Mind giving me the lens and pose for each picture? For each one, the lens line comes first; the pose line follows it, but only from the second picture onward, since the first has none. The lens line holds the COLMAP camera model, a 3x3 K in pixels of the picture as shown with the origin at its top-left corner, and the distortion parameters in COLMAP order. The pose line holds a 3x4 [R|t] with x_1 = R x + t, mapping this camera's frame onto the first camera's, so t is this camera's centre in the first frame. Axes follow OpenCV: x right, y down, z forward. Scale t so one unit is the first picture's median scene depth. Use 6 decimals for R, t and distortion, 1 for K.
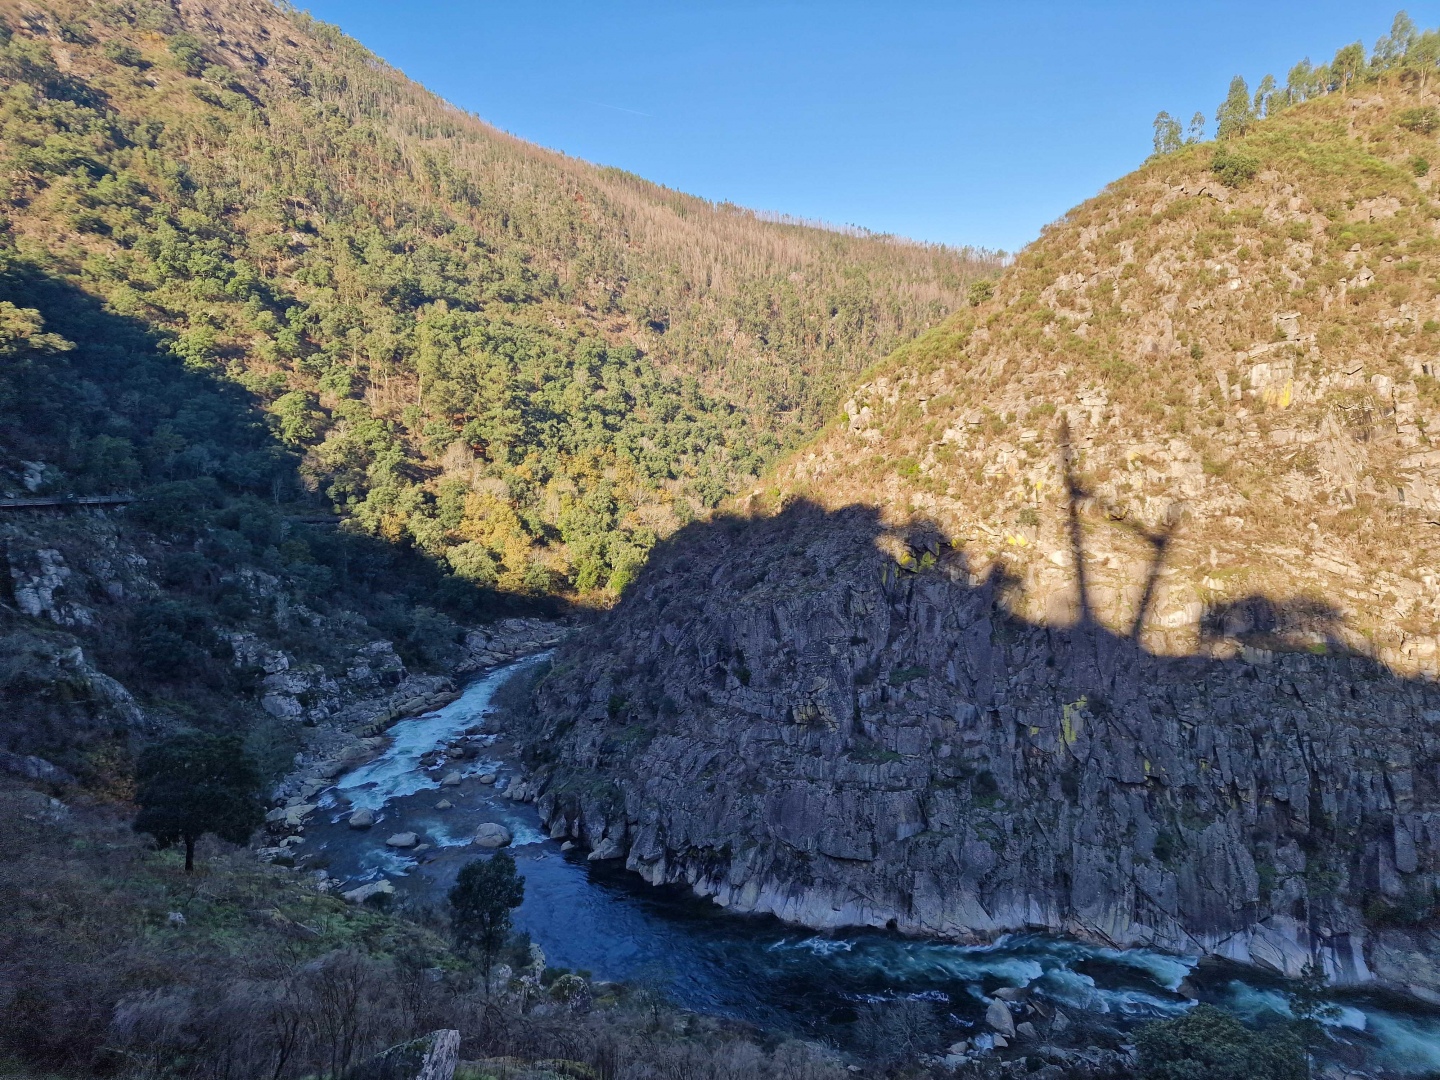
lens RADIAL K [[959.3, 0, 720.0], [0, 959.3, 540.0], [0, 0, 1]] dist [0.090601, -0.084714]
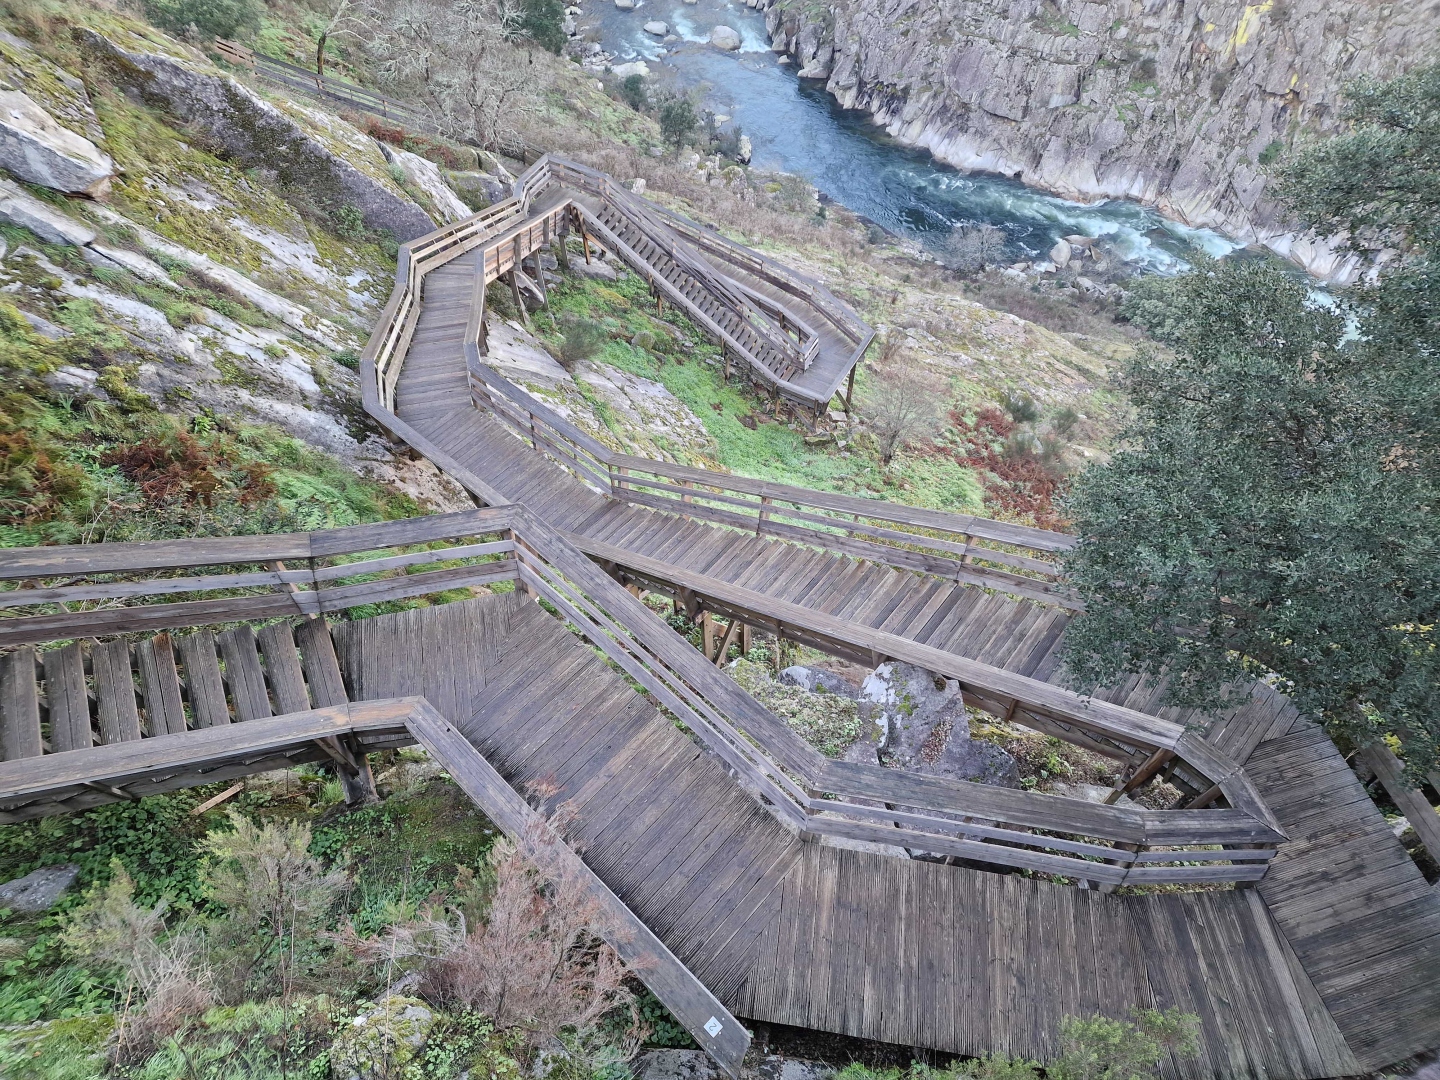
lens RADIAL K [[959.3, 0, 720.0], [0, 959.3, 540.0], [0, 0, 1]] dist [0.090601, -0.084714]
pose [[0.956310, 0.255414, -0.142248, 0.102670], [-0.079338, 0.695031, 0.714589, -0.146307], [0.281383, -0.672083, 0.684929, -0.290351]]
